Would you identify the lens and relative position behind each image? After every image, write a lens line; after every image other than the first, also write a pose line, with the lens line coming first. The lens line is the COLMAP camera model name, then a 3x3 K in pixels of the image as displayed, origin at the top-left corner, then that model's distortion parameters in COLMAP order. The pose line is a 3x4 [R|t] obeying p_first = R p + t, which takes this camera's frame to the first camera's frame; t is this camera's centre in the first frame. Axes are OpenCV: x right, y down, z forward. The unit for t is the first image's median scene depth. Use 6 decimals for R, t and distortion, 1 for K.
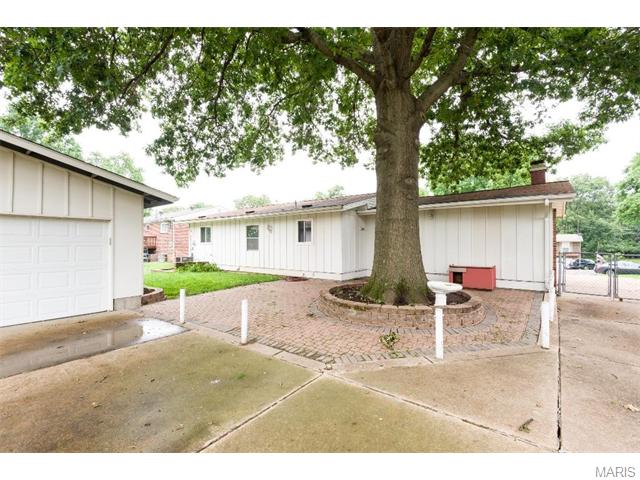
lens RADIAL K [[292.6, 0, 317.2], [0, 292.6, 239.2], [0, 0, 1]] dist [0.021142, -0.002763]
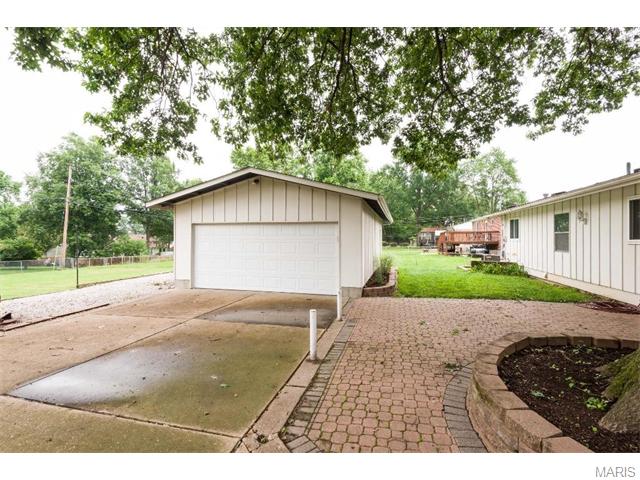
lens RADIAL K [[292.6, 0, 318.5], [0, 292.6, 237.5], [0, 0, 1]] dist [0.021142, -0.002763]
pose [[0.380035, -0.000756, -0.924972, 0.540318], [0.010976, 0.999933, 0.003692, -0.004503], [0.924907, -0.011556, 0.380018, 0.683430]]
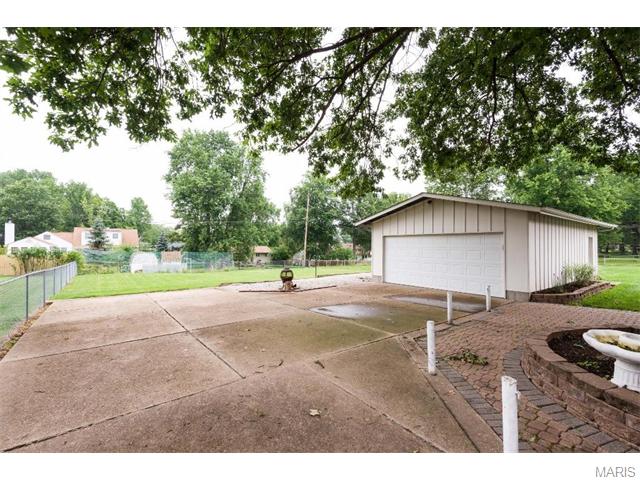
lens RADIAL K [[292.6, 0, 320.4], [0, 292.6, 243.2], [0, 0, 1]] dist [0.021142, -0.002763]
pose [[-0.245412, -0.009524, -0.969372, 1.195771], [0.009231, 0.999883, -0.012160, -0.003920], [0.969375, -0.011932, -0.245296, 0.748194]]
